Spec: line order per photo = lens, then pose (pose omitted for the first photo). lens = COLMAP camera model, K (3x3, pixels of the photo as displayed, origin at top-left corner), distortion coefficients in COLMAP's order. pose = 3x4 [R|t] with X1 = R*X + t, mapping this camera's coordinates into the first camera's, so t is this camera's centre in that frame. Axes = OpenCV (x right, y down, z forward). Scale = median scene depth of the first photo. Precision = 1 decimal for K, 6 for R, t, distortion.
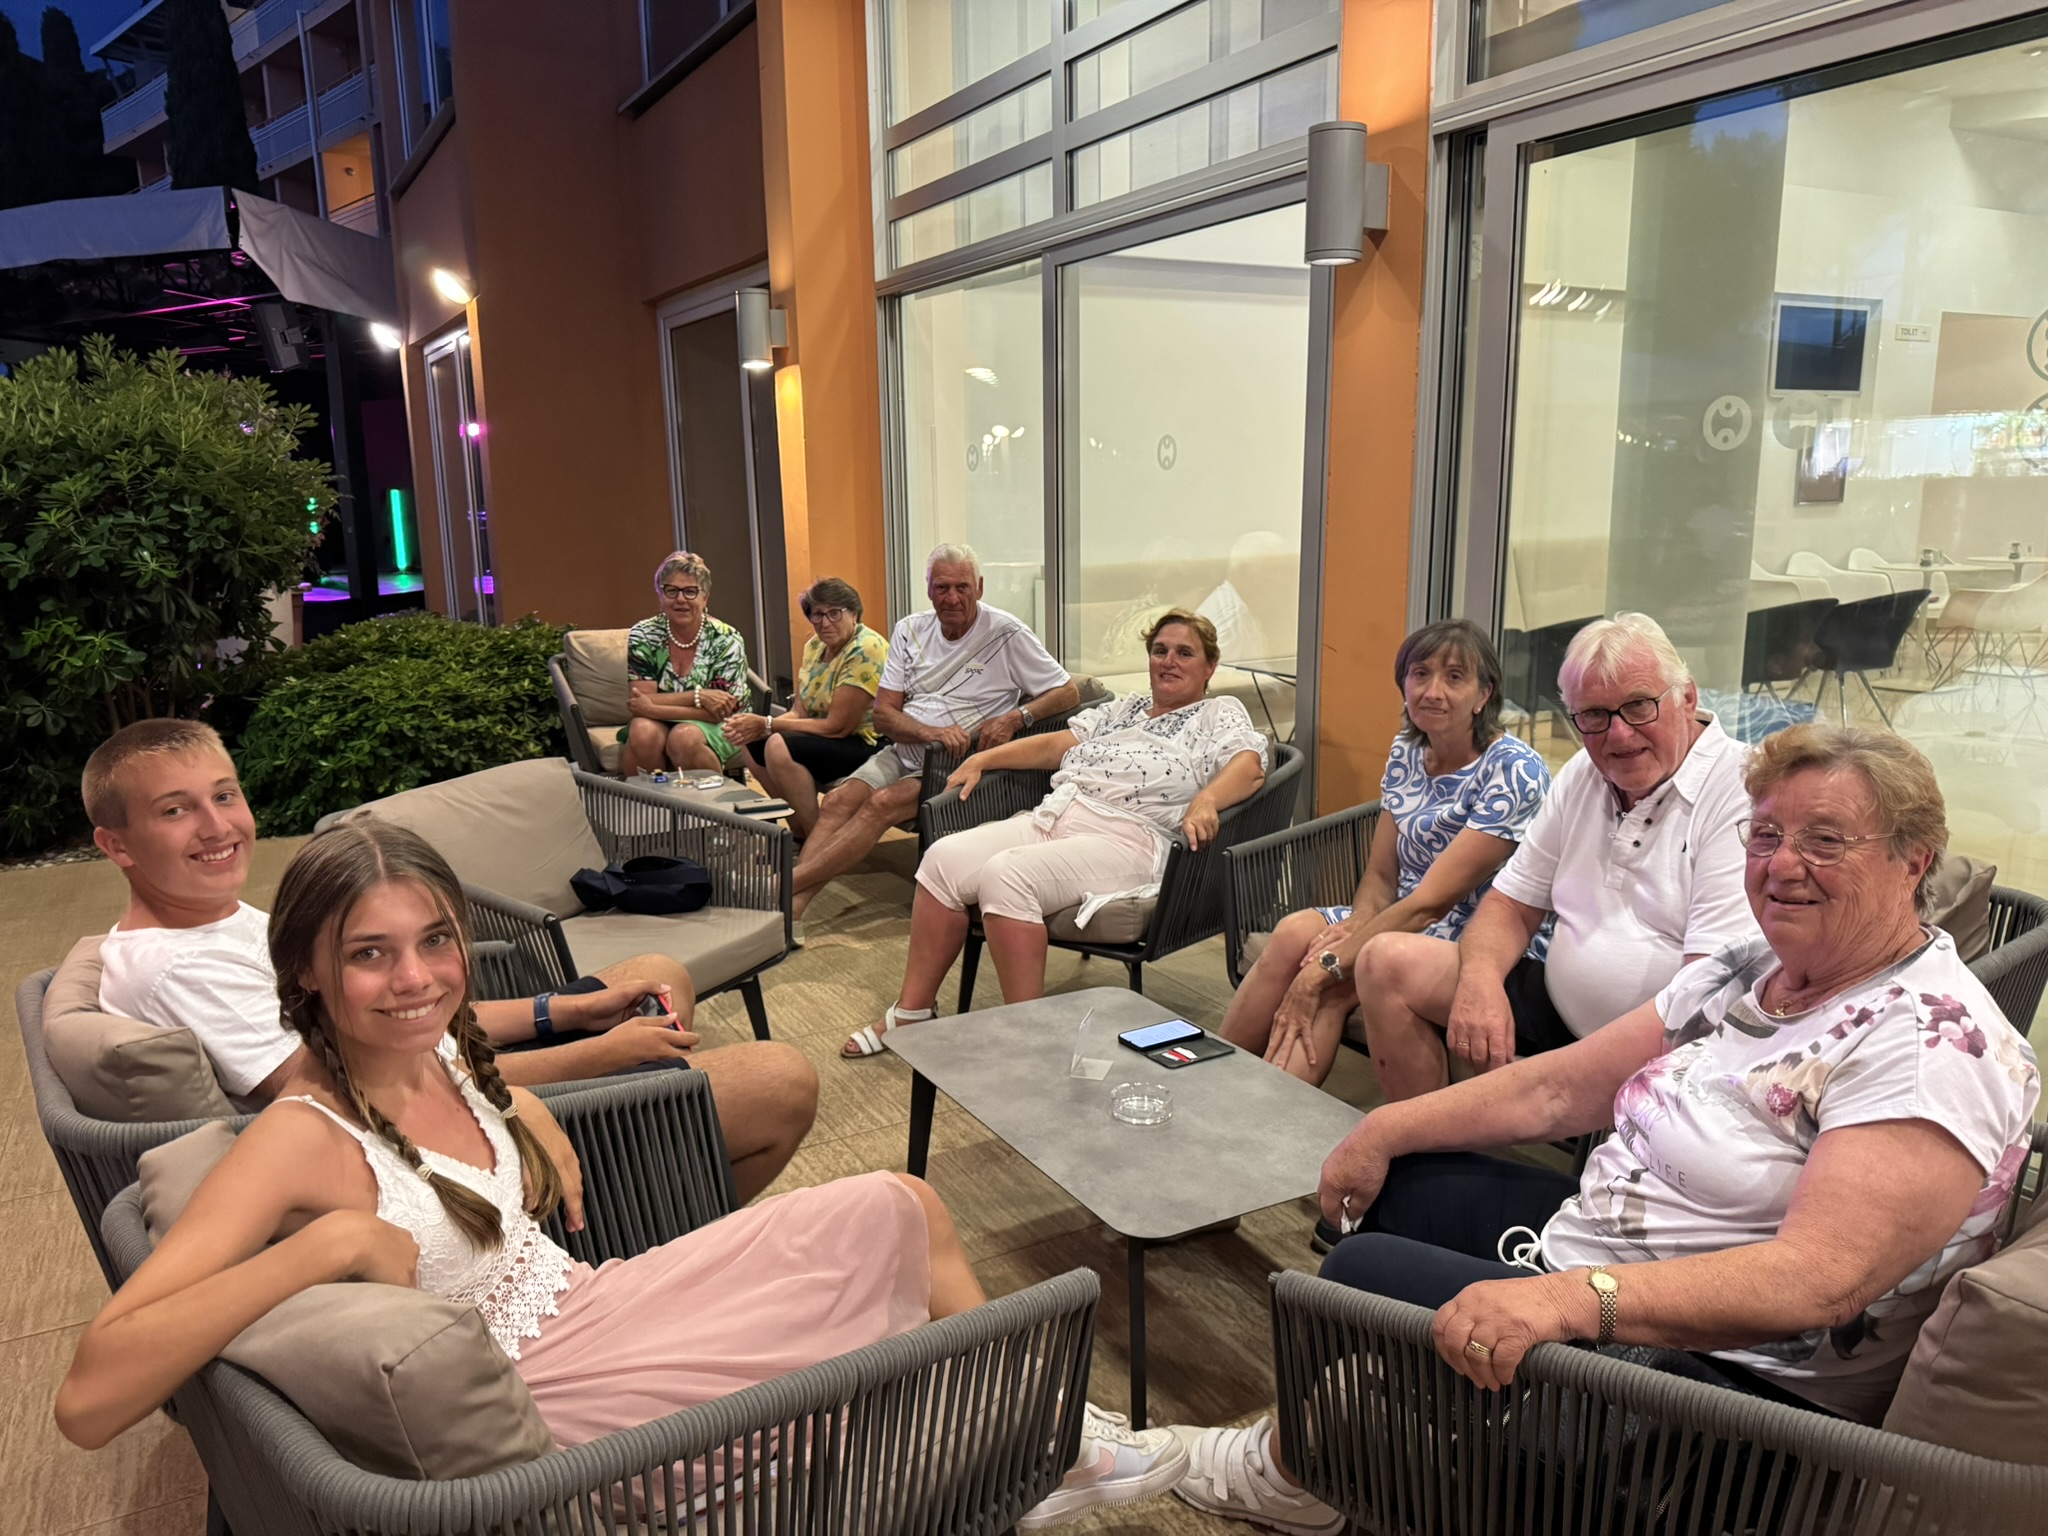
lens RADIAL K [[1470.7, 0, 1024.0], [0, 1470.7, 768.0], [0, 0, 1]] dist [0.076929, -0.050969]
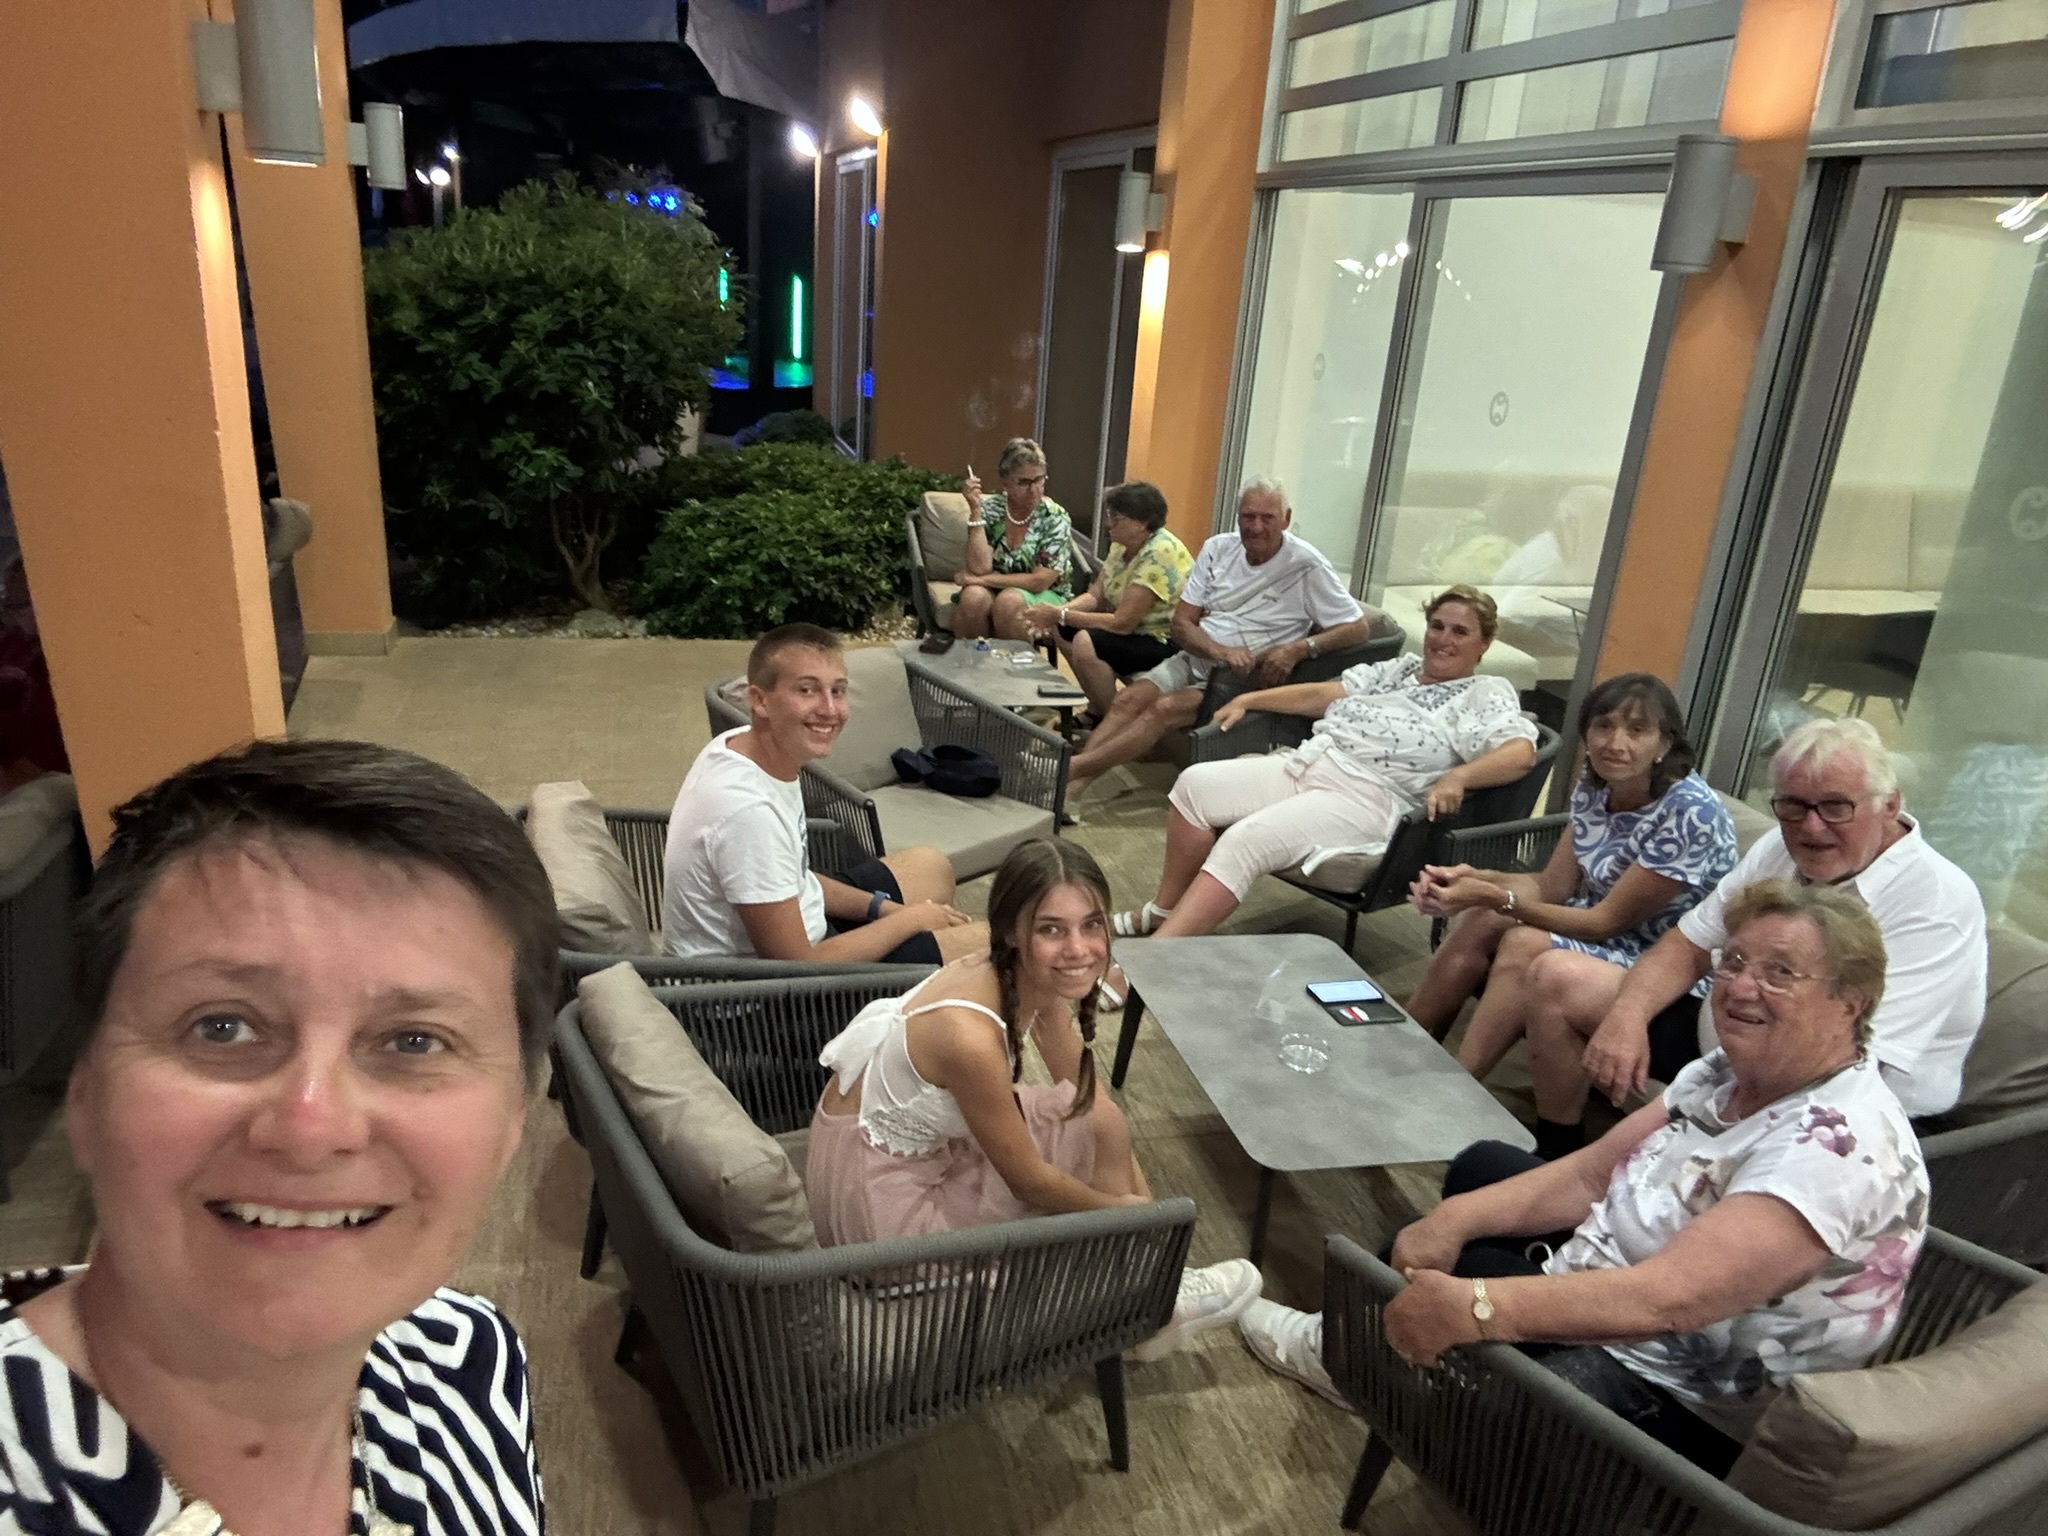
lens RADIAL K [[1462.8, 0, 1024.0], [0, 1462.8, 768.0], [0, 0, 1]] dist [0.302021, -0.424808]
pose [[0.963815, 0.165251, -0.209170, 0.035986], [-0.135786, 0.979587, 0.148227, -0.072548], [0.229395, -0.114461, 0.966580, -0.096076]]
